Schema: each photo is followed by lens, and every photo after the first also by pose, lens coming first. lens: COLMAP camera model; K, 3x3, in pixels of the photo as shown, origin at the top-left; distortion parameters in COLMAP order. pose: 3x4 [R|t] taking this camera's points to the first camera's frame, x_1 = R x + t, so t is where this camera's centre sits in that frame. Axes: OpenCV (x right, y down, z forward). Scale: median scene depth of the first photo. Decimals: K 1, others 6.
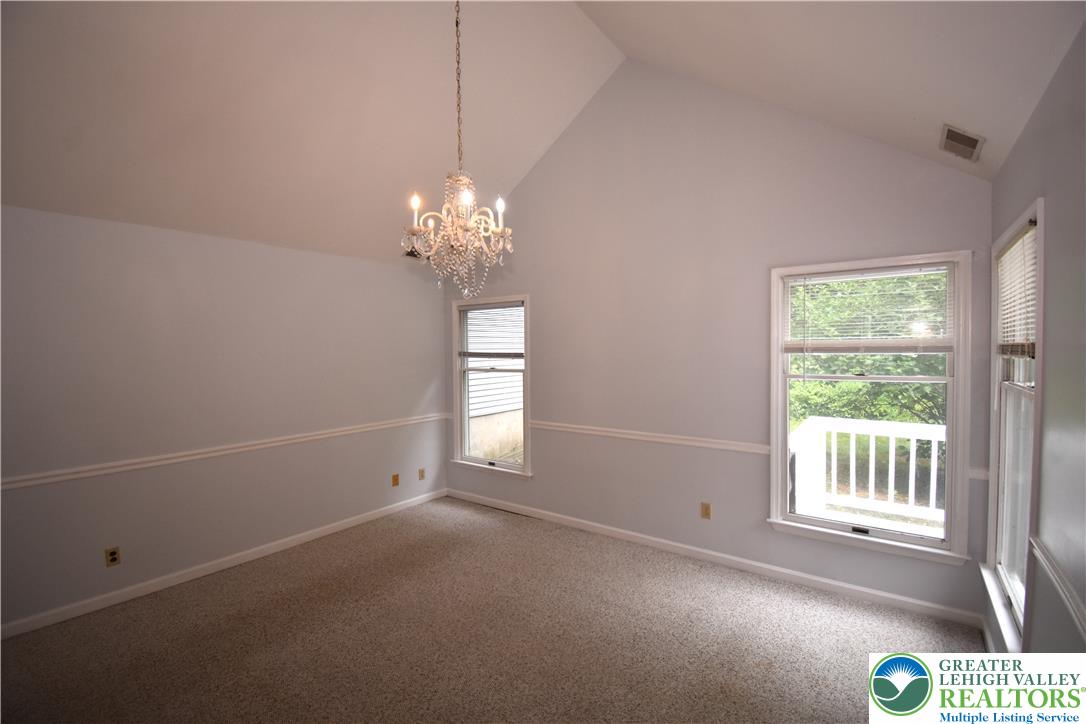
lens RADIAL K [[485.9, 0, 549.9], [0, 485.9, 360.4], [0, 0, 1]] dist [0.001590, -0.014587]
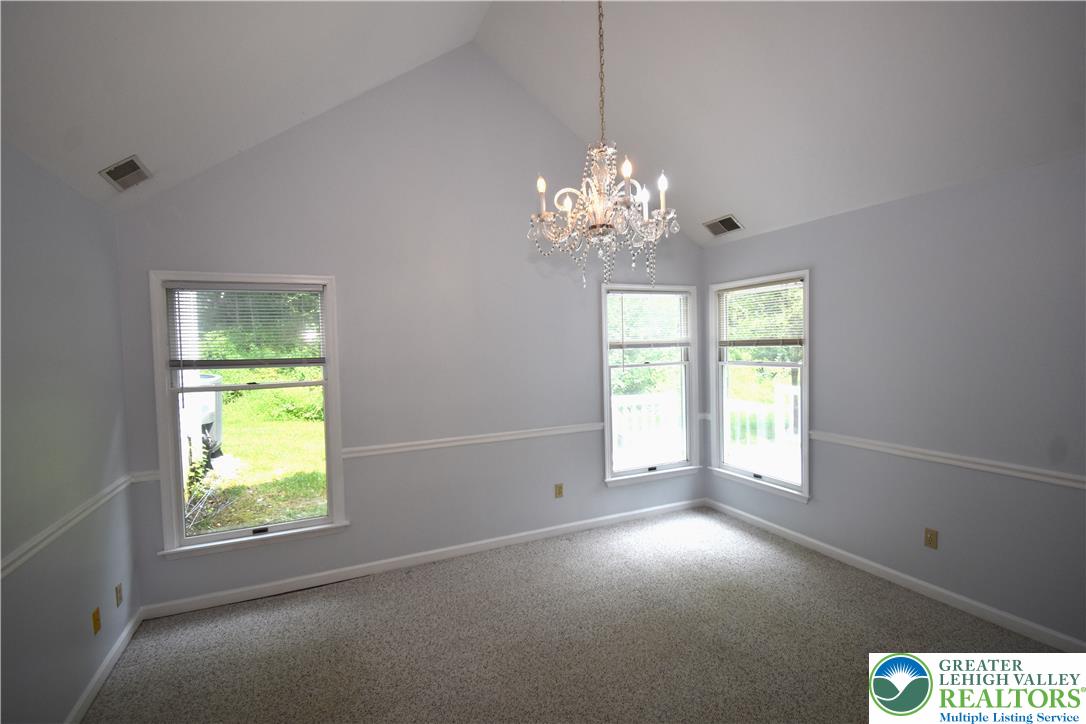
lens RADIAL K [[485.9, 0, 549.9], [0, 485.9, 360.4], [0, 0, 1]] dist [0.001590, -0.014587]
pose [[0.478010, -0.028377, 0.877896, -0.701424], [0.044078, 0.998994, 0.008292, -0.003251], [-0.877248, 0.034732, 0.478780, 0.488230]]
